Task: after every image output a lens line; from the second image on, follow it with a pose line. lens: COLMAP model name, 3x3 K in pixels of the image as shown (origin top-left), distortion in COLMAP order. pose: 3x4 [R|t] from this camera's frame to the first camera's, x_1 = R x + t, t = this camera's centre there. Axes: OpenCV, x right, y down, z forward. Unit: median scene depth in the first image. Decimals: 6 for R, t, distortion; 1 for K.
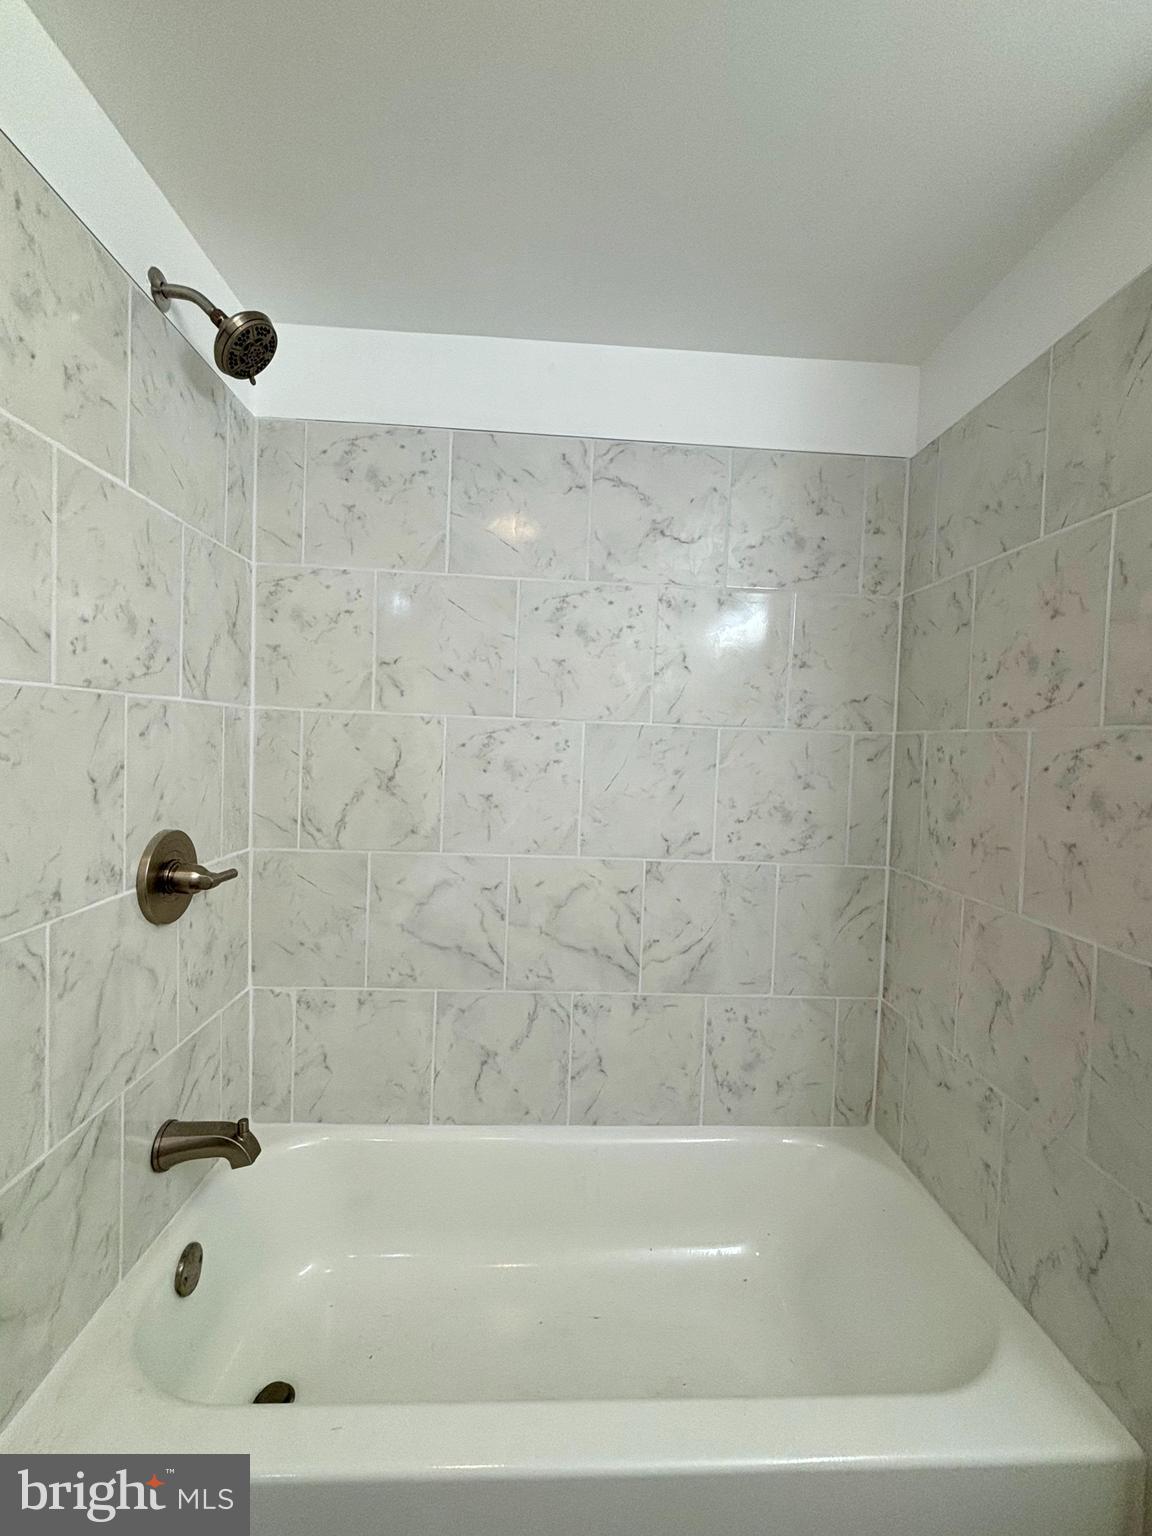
lens RADIAL K [[619.1, 0, 638.1], [0, 619.1, 757.9], [0, 0, 1]] dist [0.002808, 0.000686]
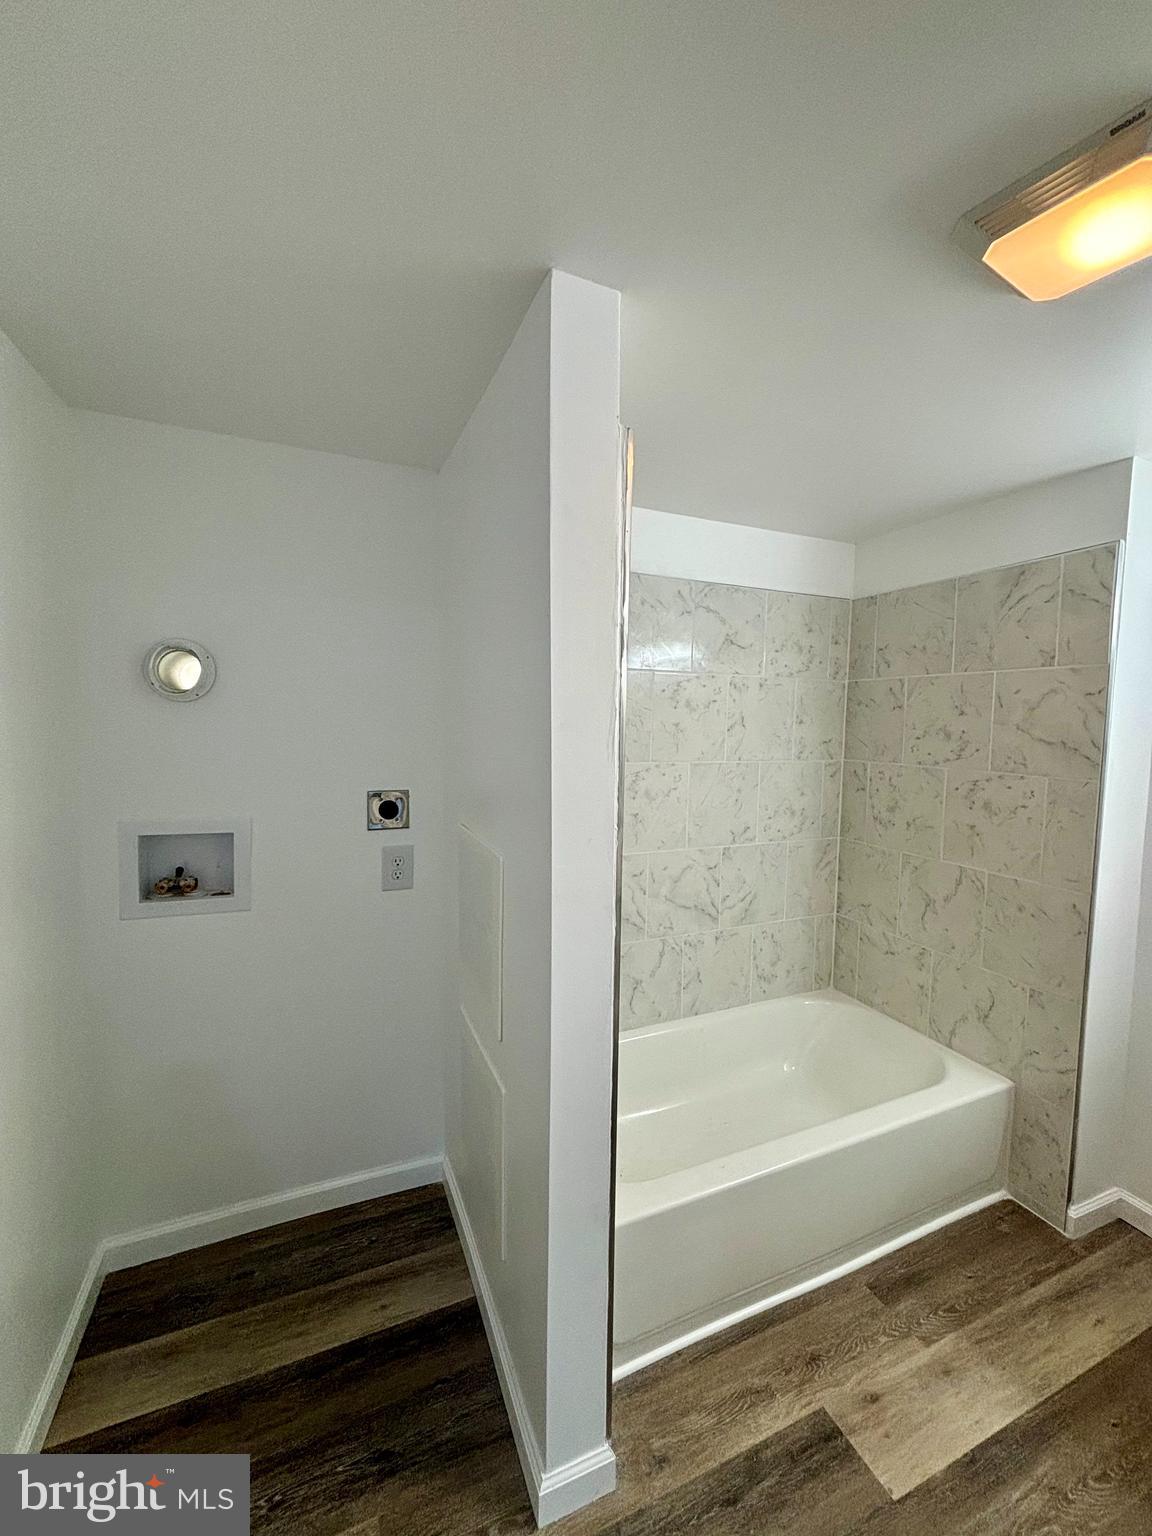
lens RADIAL K [[603.7, 0, 551.6], [0, 603.7, 740.8], [0, 0, 1]] dist [0.000439, 0.000081]
pose [[0.942493, -0.035686, 0.332316, -0.916158], [0.022800, 0.998832, 0.042596, -0.185331], [-0.333448, -0.032570, 0.942206, -0.312981]]
